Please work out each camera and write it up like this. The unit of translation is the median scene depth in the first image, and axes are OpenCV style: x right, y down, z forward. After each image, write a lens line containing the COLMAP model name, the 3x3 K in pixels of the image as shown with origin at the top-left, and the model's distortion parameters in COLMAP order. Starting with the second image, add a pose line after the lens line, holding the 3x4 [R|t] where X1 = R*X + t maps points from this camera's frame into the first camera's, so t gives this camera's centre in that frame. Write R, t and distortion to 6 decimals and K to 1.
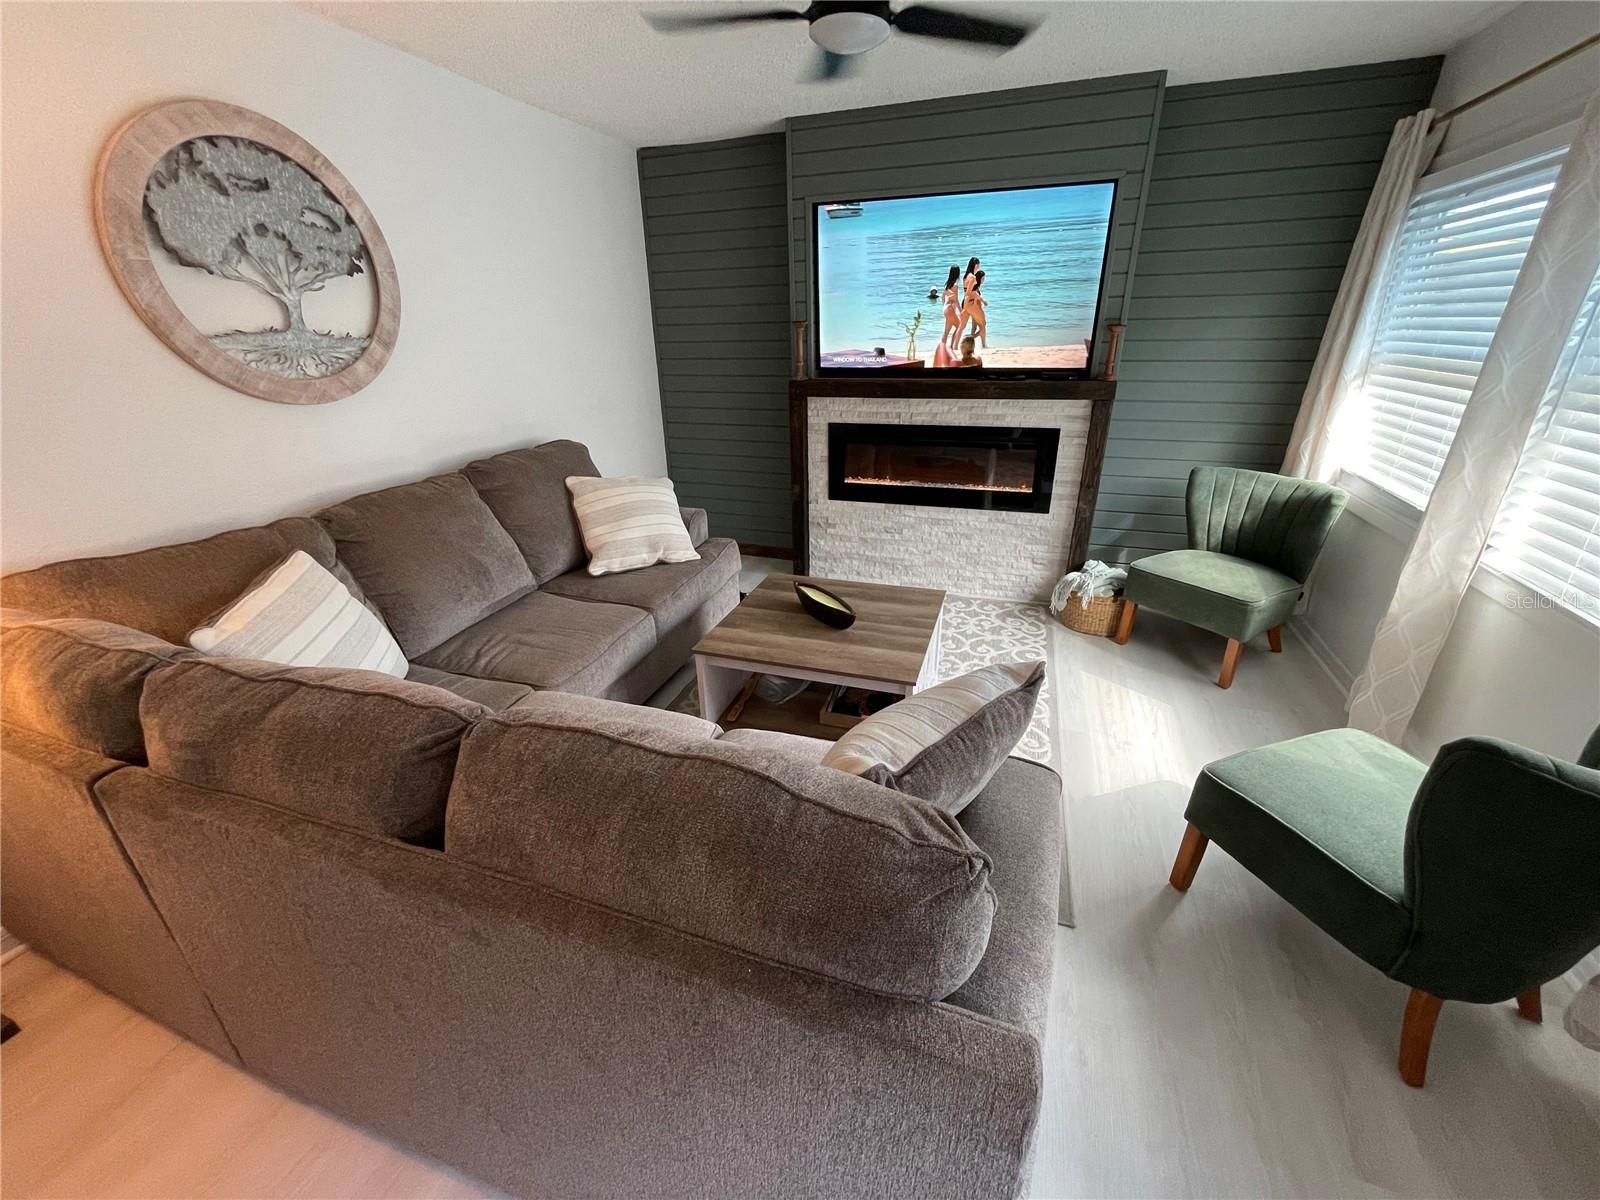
lens RADIAL K [[643.6, 0, 794.5], [0, 643.6, 609.7], [0, 0, 1]] dist [-0.007331, 0.001379]
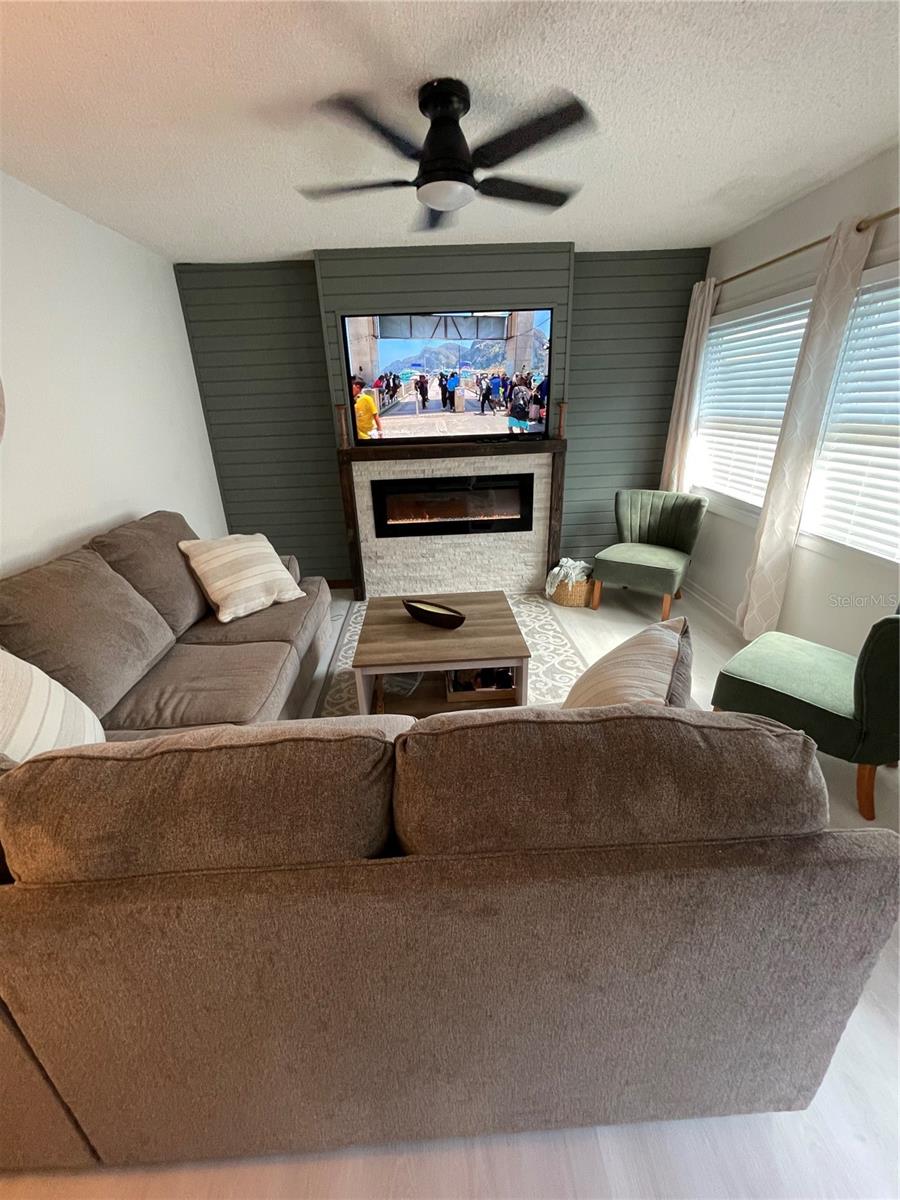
lens RADIAL K [[482.7, 0, 447.3], [0, 482.7, 603.5], [0, 0, 1]] dist [-0.007331, 0.001379]
pose [[0.929710, -0.155142, 0.334021, -0.218666], [0.165457, 0.986214, -0.002467, -0.017622], [-0.329033, 0.057559, 0.942562, 0.041855]]
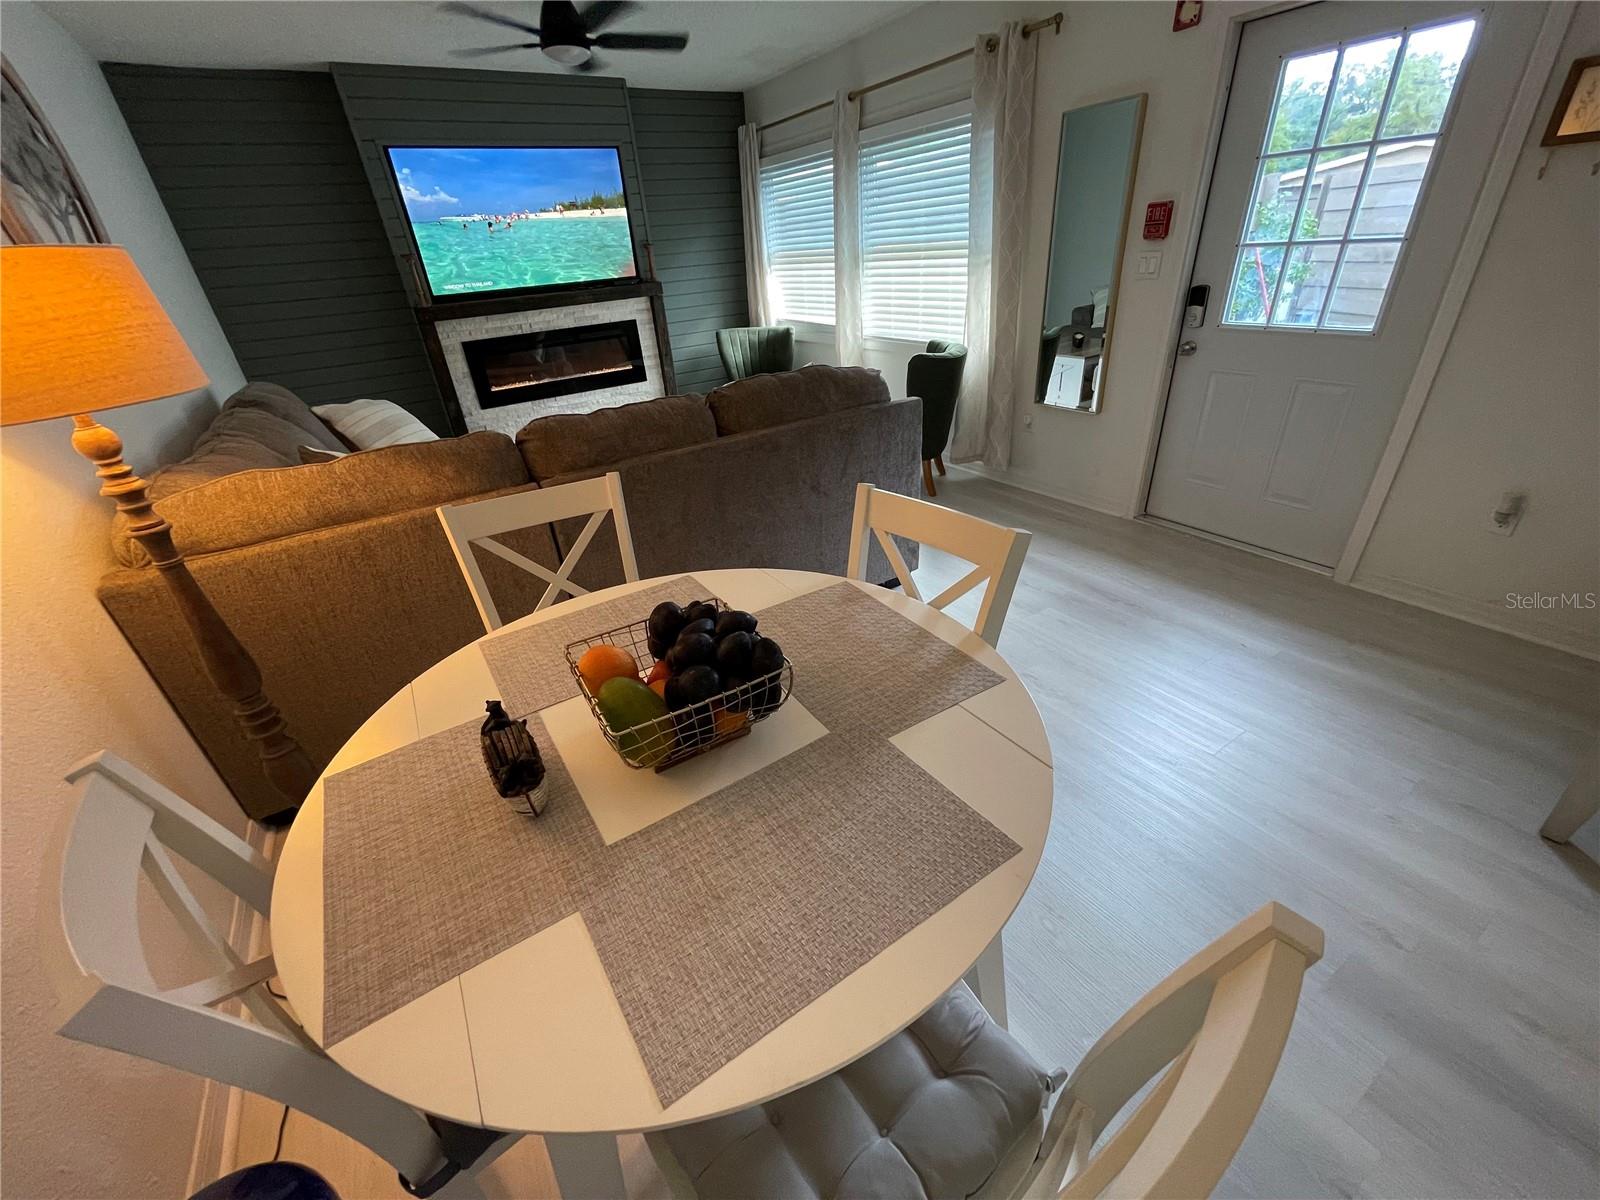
lens RADIAL K [[643.6, 0, 800.4], [0, 643.6, 609.3], [0, 0, 1]] dist [-0.007331, 0.001379]
pose [[0.609784, -0.411778, 0.677202, -0.726809], [0.371527, 0.903258, 0.214693, 0.165605], [-0.700094, 0.120682, 0.703779, -0.257283]]
